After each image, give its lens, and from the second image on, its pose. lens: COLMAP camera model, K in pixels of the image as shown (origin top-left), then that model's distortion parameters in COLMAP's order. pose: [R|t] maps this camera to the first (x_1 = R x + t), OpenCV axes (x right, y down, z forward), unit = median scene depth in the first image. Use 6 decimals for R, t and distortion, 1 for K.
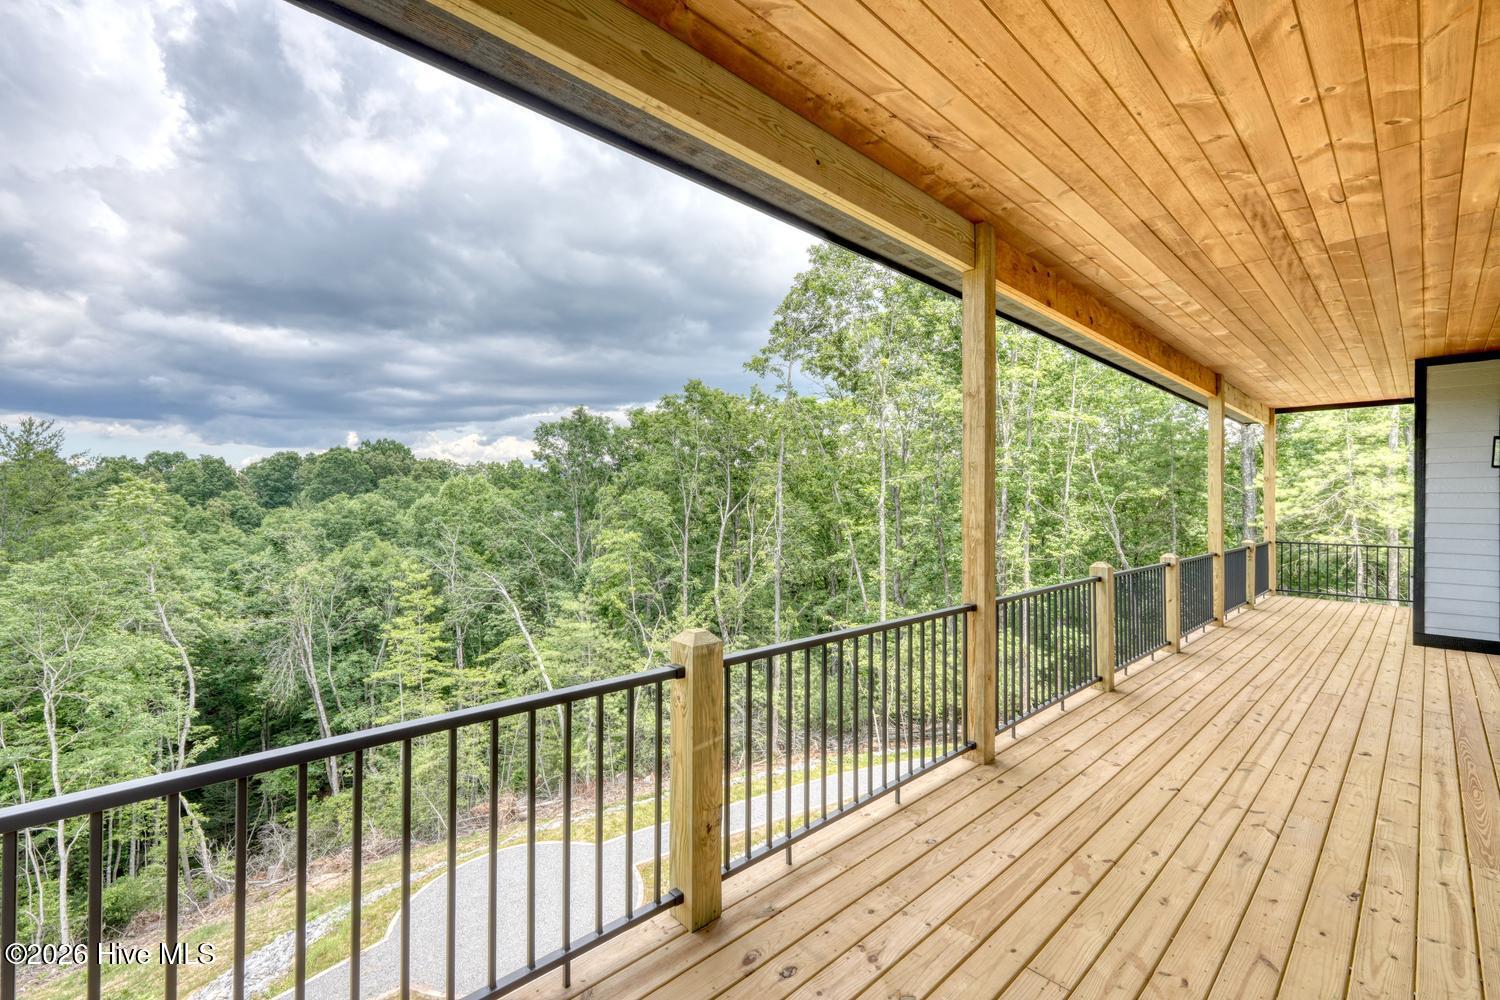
lens RADIAL K [[635.7, 0, 751.2], [0, 635.7, 498.1], [0, 0, 1]] dist [0.001765, 0.000431]
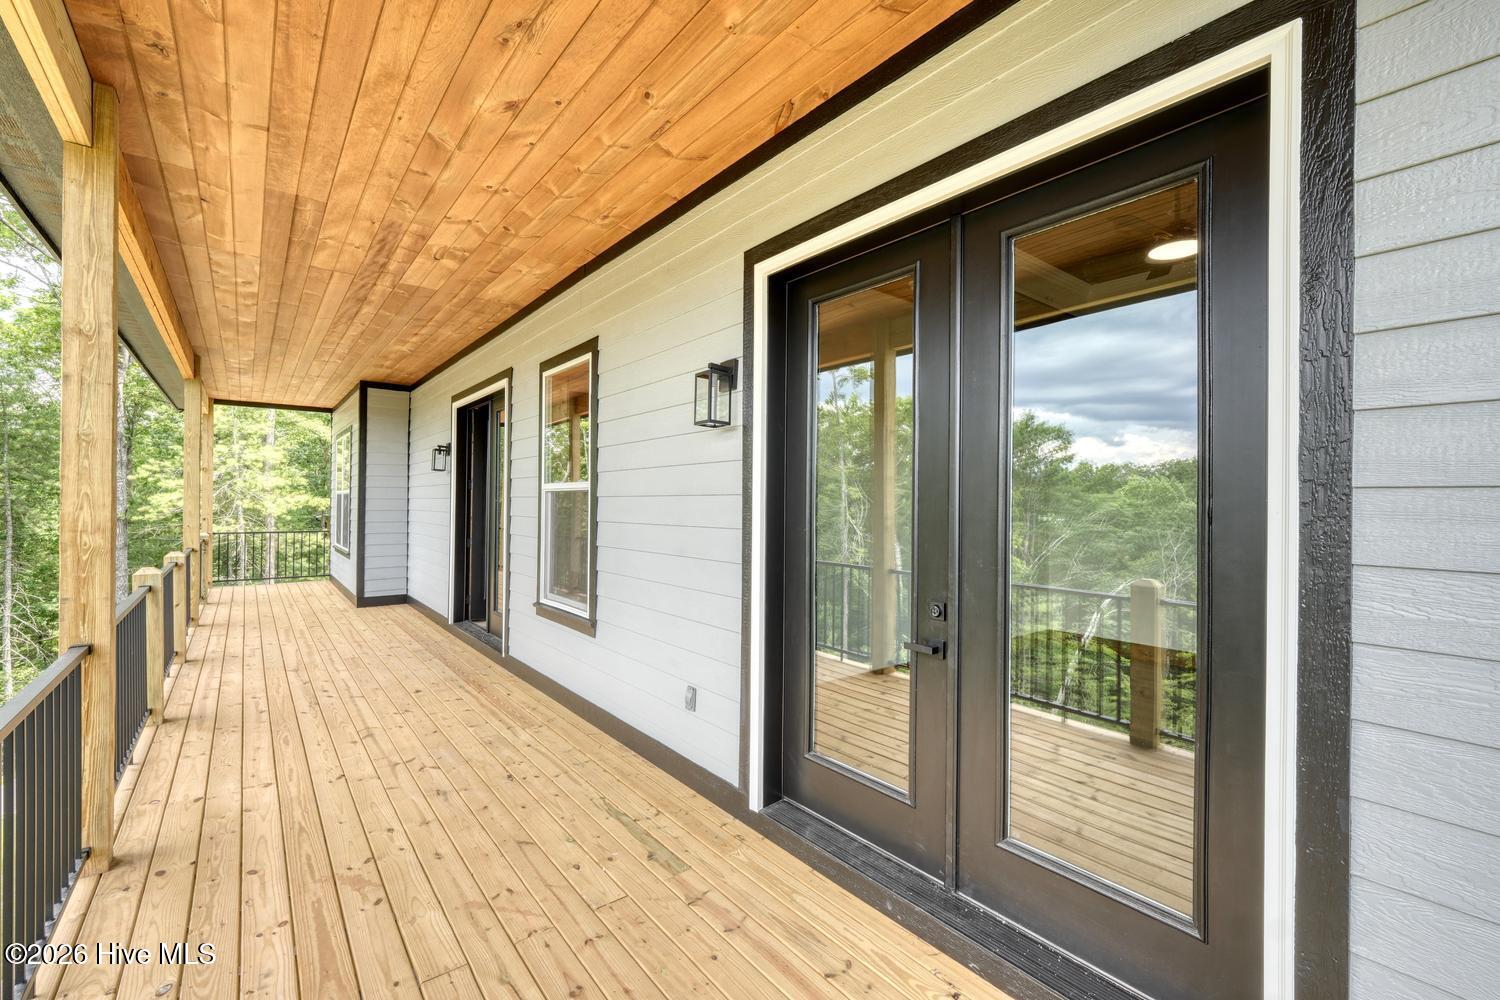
lens RADIAL K [[635.7, 0, 746.7], [0, 635.7, 499.0], [0, 0, 1]] dist [0.001765, 0.000431]
pose [[0.083836, -0.004289, 0.996470, -0.256614], [-0.012072, 0.999913, 0.005320, 0.000008], [-0.996406, -0.012476, 0.083777, 0.238836]]
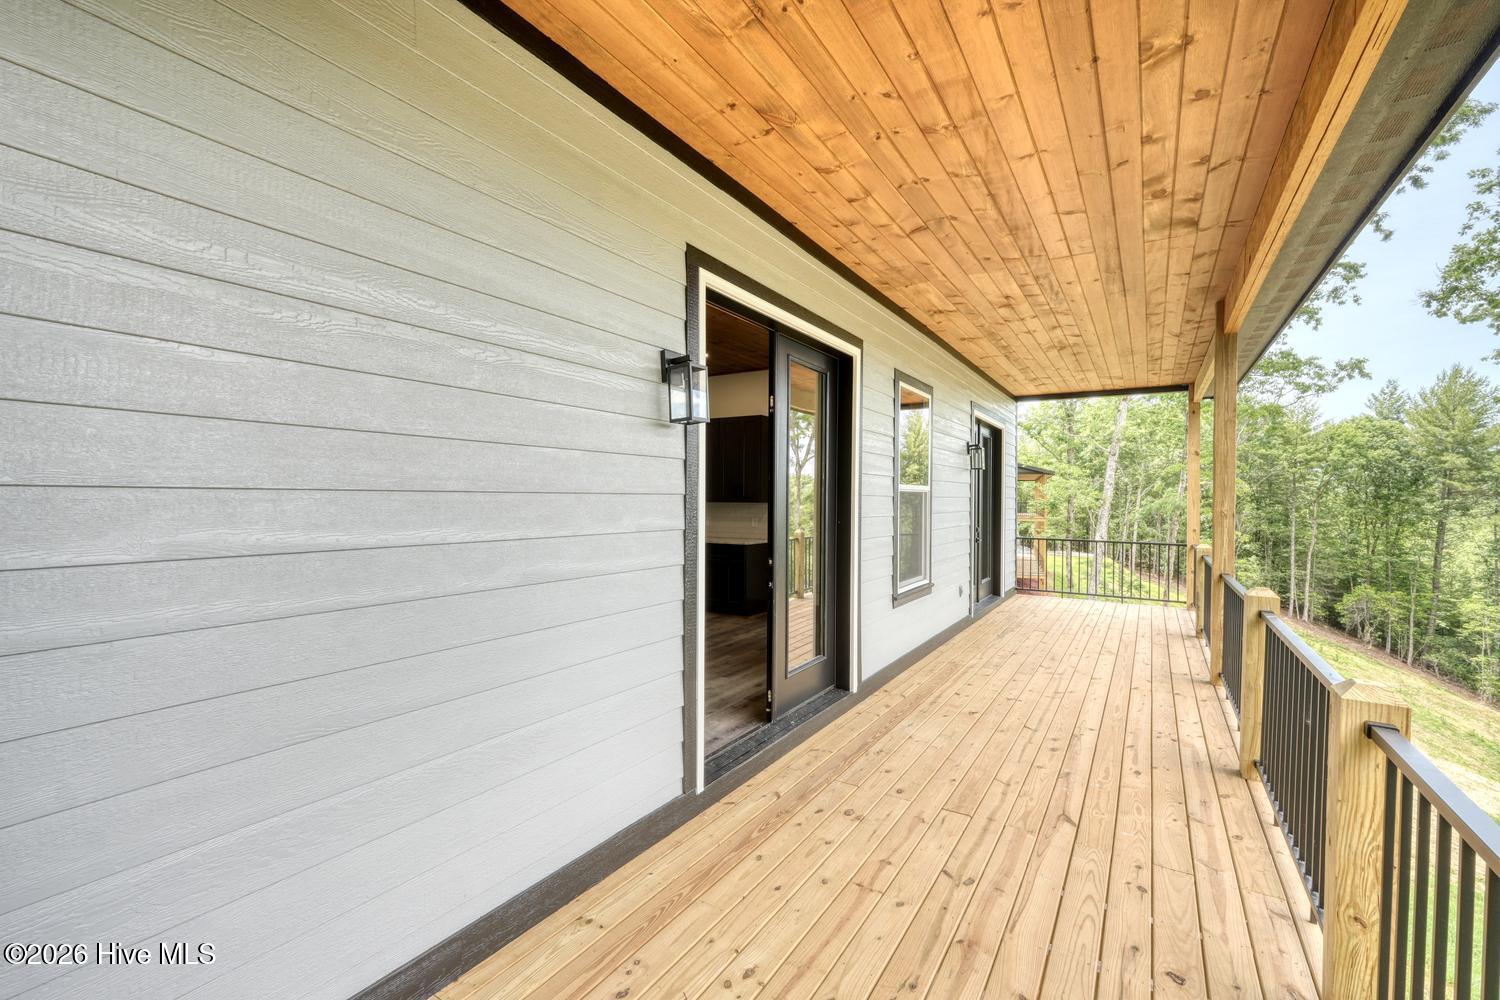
lens RADIAL K [[635.7, 0, 754.4], [0, 635.7, 502.2], [0, 0, 1]] dist [0.001765, 0.000431]
pose [[-0.966579, -0.012311, -0.256075, 1.659175], [-0.012792, 0.999918, 0.000212, 0.024099], [0.256051, 0.003480, -0.966657, 2.027469]]
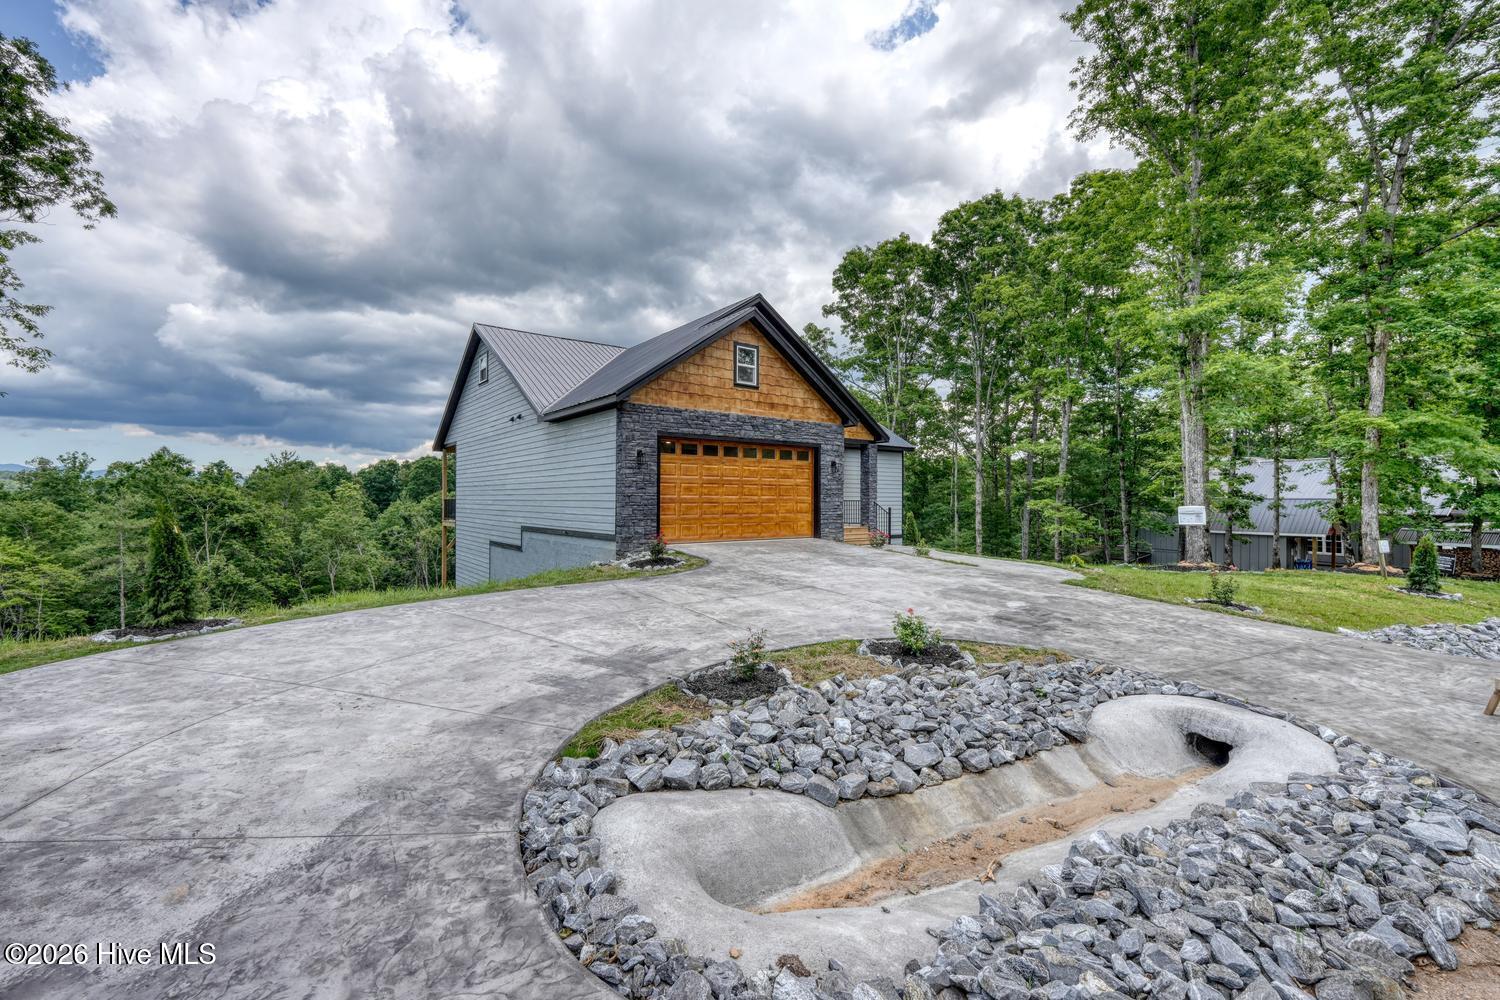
lens RADIAL K [[635.7, 0, 747.5], [0, 635.7, 498.2], [0, 0, 1]] dist [0.001765, 0.000431]
pose [[0.995146, -0.002007, -0.098391, 0.091690], [0.002019, 0.999998, 0.000021, 0.004195], [0.098390, -0.000219, 0.995148, -0.165937]]
